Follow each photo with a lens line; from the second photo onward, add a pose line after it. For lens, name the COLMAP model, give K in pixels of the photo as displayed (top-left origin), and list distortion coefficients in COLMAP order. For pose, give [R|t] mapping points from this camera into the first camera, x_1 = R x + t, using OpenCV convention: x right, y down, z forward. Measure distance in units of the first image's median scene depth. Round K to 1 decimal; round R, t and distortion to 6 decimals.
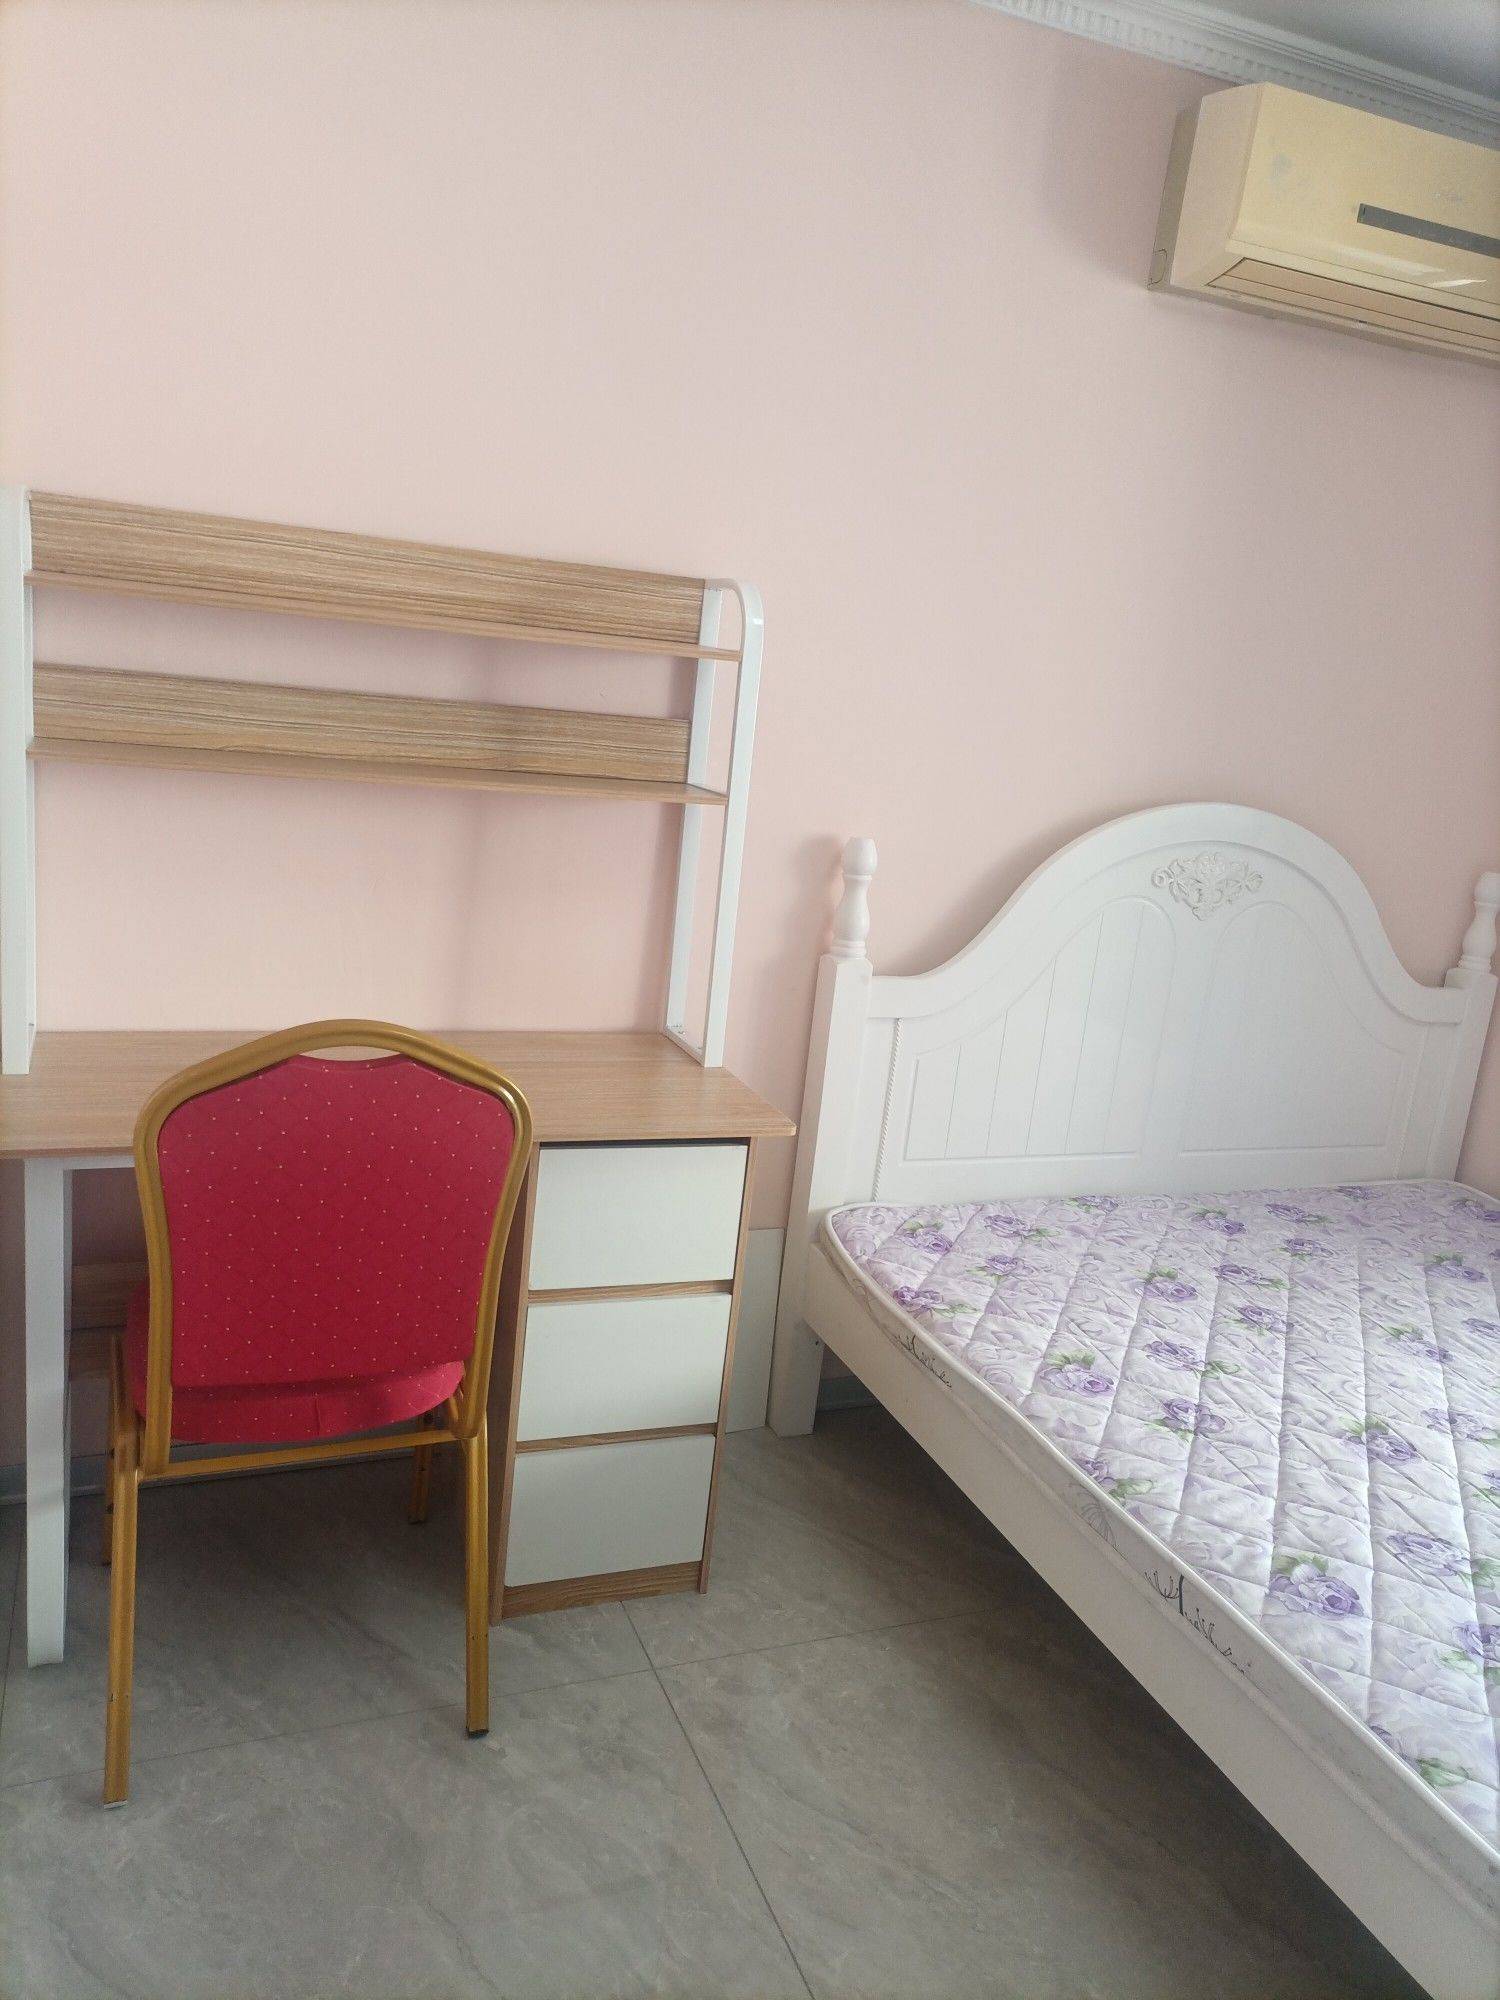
lens RADIAL K [[1483.8, 0, 750.0], [0, 1483.8, 1000.0], [0, 0, 1]] dist [0.060650, -0.056451]
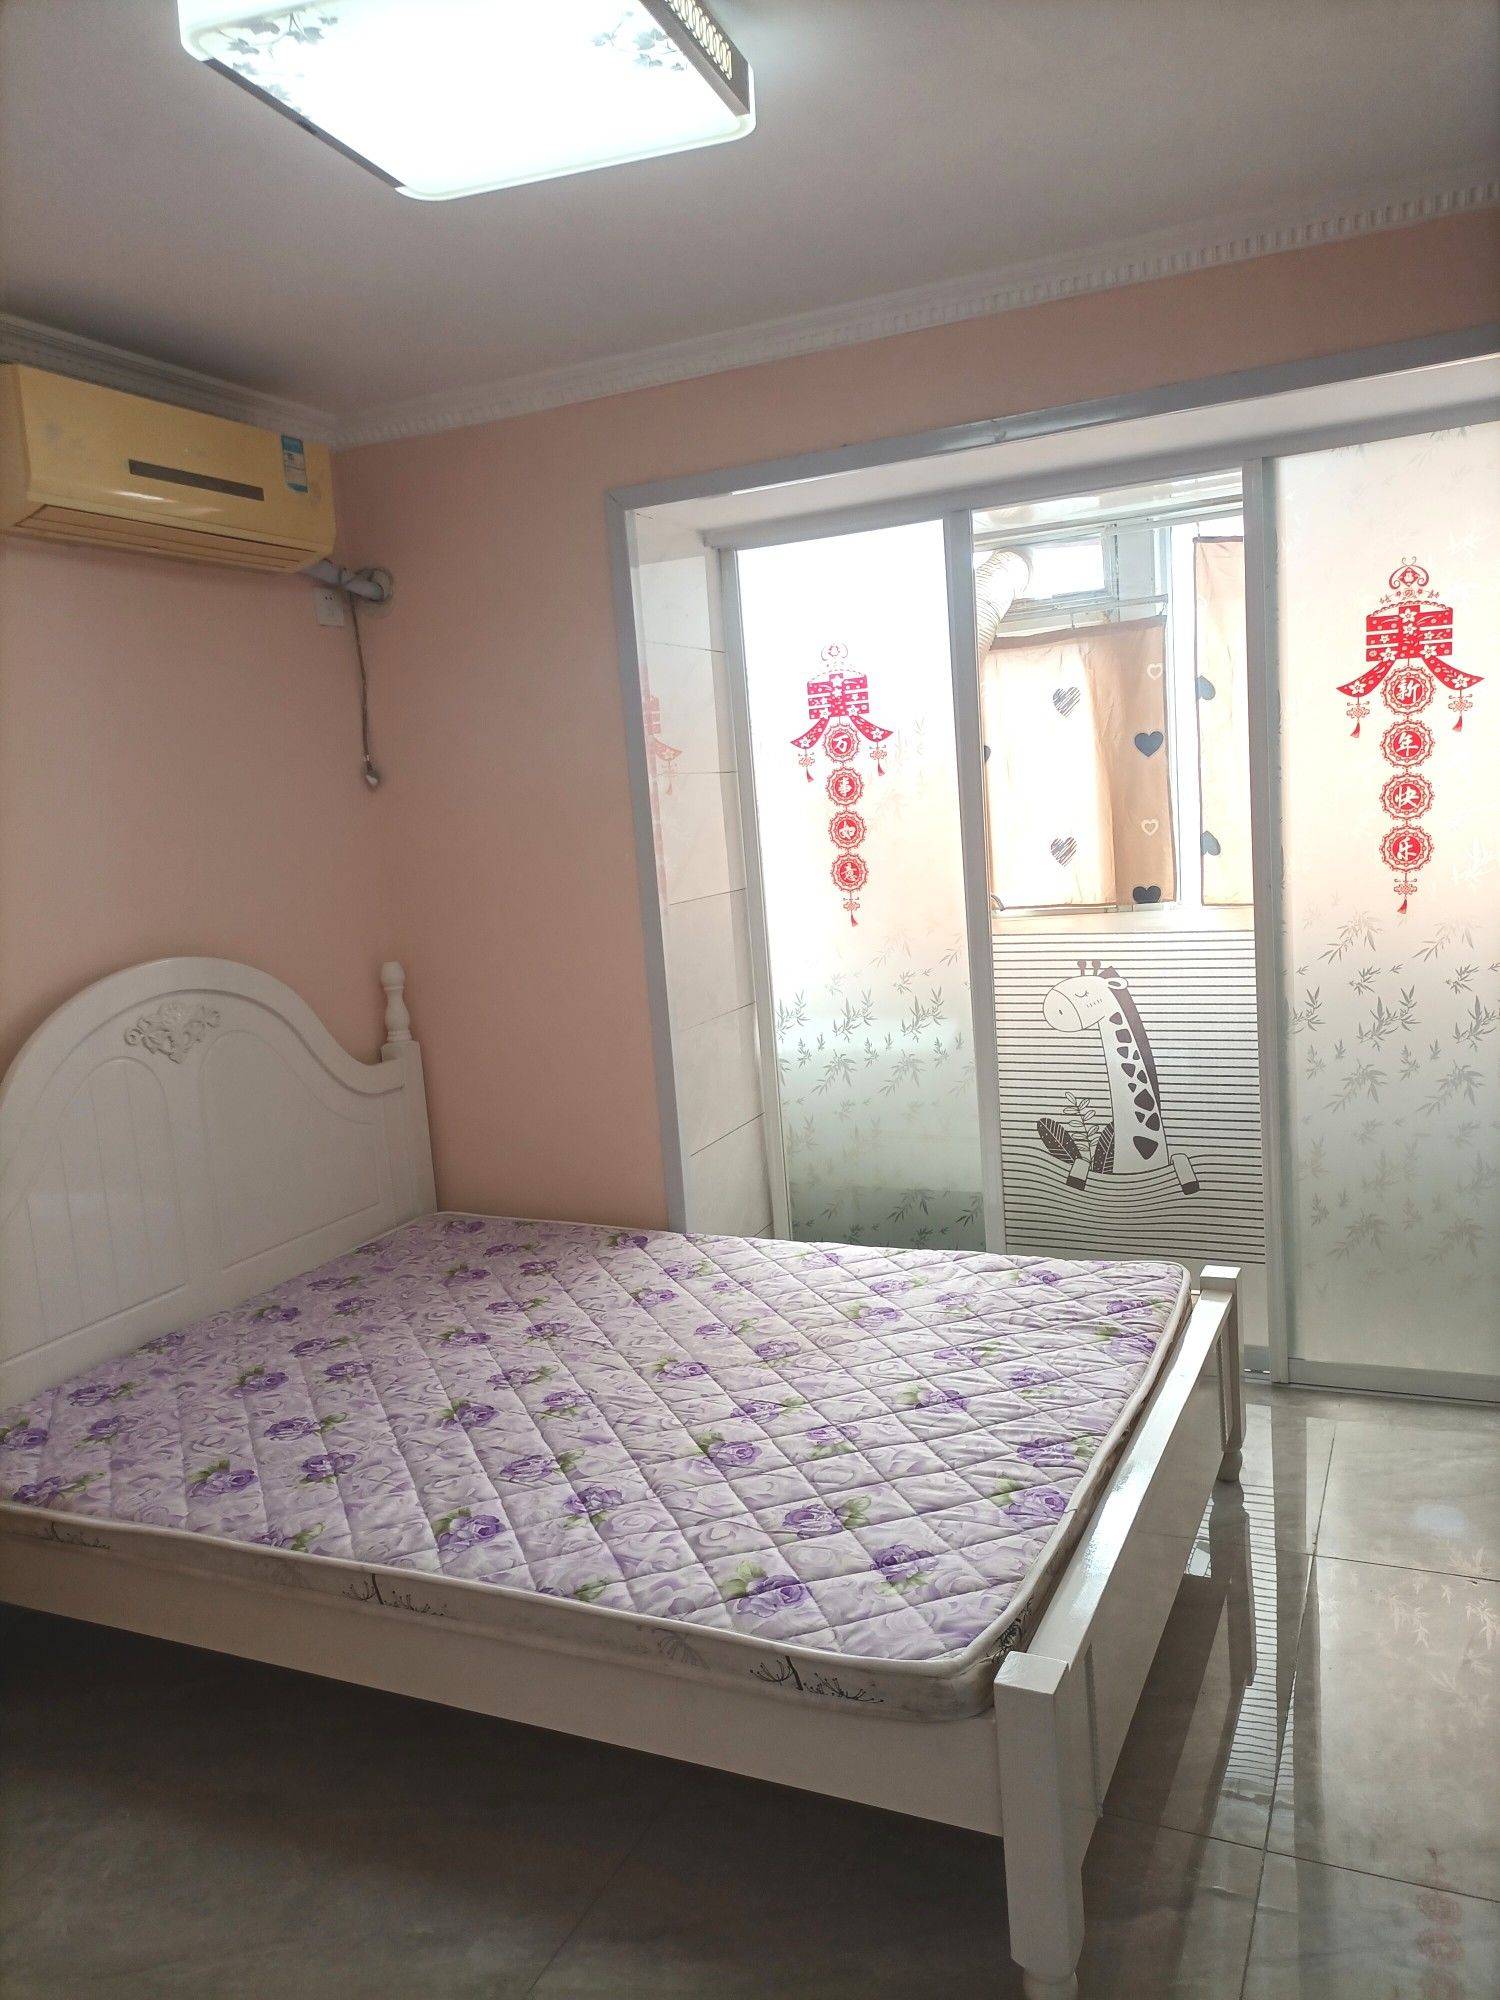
lens RADIAL K [[1483.8, 0, 750.0], [0, 1483.8, 1000.0], [0, 0, 1]] dist [0.060650, -0.056451]
pose [[0.721992, -0.247795, 0.646007, -0.124723], [0.298289, 0.953921, 0.032529, -0.009533], [-0.624301, 0.169211, 0.762638, -0.156553]]
